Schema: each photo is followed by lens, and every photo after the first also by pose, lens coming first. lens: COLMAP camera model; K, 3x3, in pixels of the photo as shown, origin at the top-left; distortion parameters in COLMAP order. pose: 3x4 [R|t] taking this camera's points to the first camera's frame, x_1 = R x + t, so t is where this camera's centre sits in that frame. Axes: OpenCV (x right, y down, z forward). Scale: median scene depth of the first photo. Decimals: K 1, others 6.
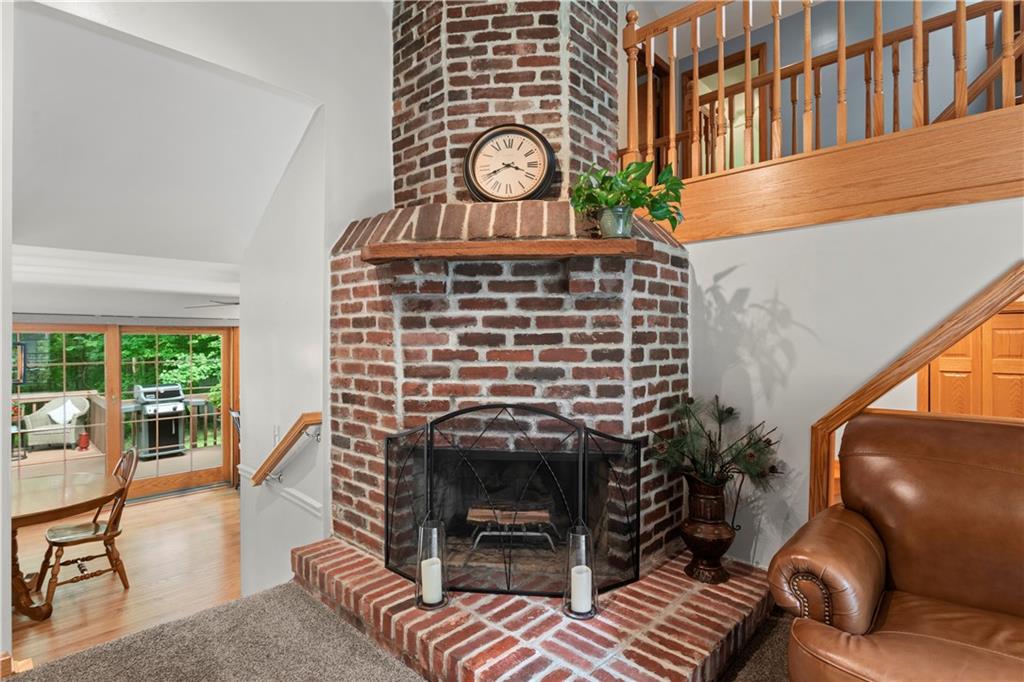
lens RADIAL K [[509.5, 0, 509.7], [0, 509.5, 342.1], [0, 0, 1]] dist [-0.019410, 0.000595]
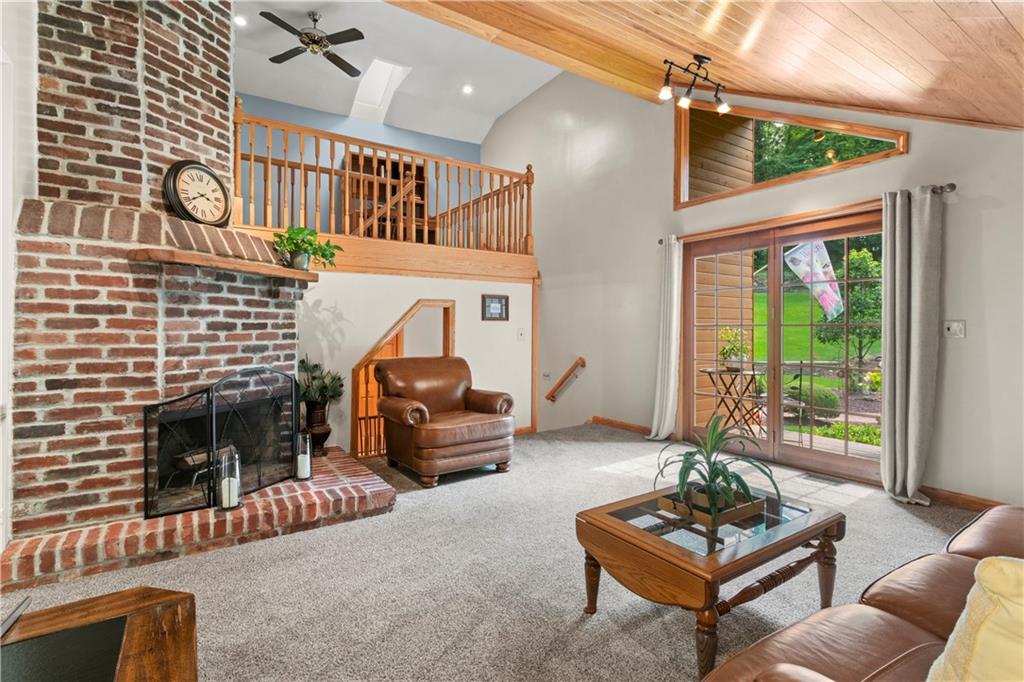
lens RADIAL K [[488.0, 0, 506.1], [0, 488.0, 332.7], [0, 0, 1]] dist [-0.004117, 0.001172]
pose [[0.230730, -0.006111, 0.972999, -1.141531], [-0.002068, 0.999975, 0.006771, 0.001838], [-0.973016, -0.003574, 0.230712, -0.074841]]
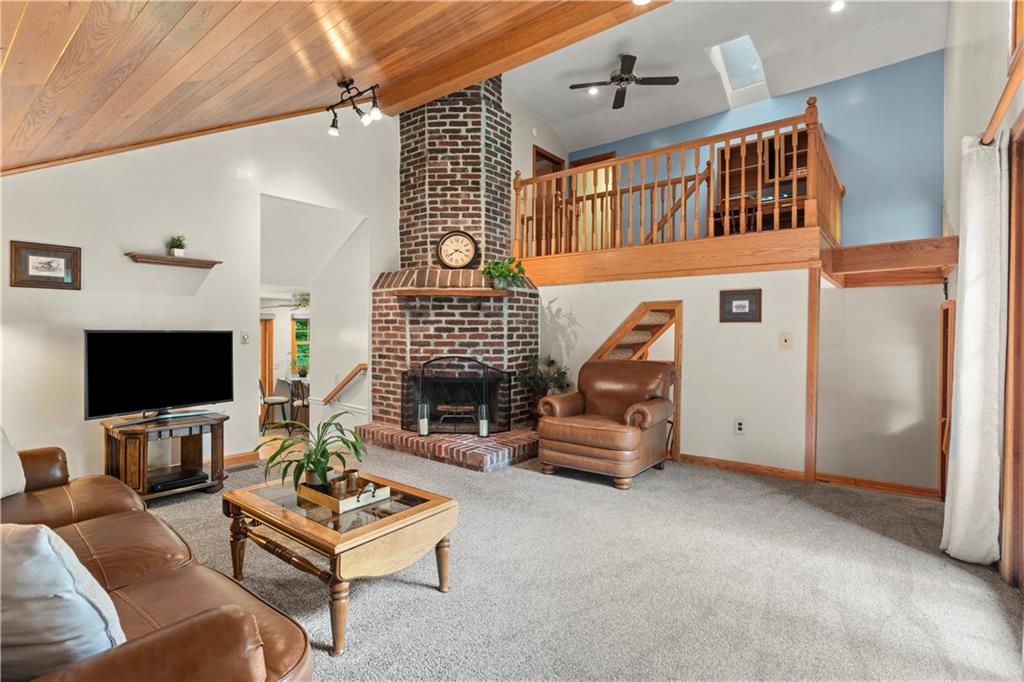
lens RADIAL K [[488.0, 0, 505.1], [0, 488.0, 336.3], [0, 0, 1]] dist [-0.004117, 0.001172]
pose [[0.996707, 0.005433, 0.080905, 0.040209], [-0.006273, 0.999929, 0.010133, 0.001009], [-0.080844, -0.010607, 0.996670, -1.209682]]
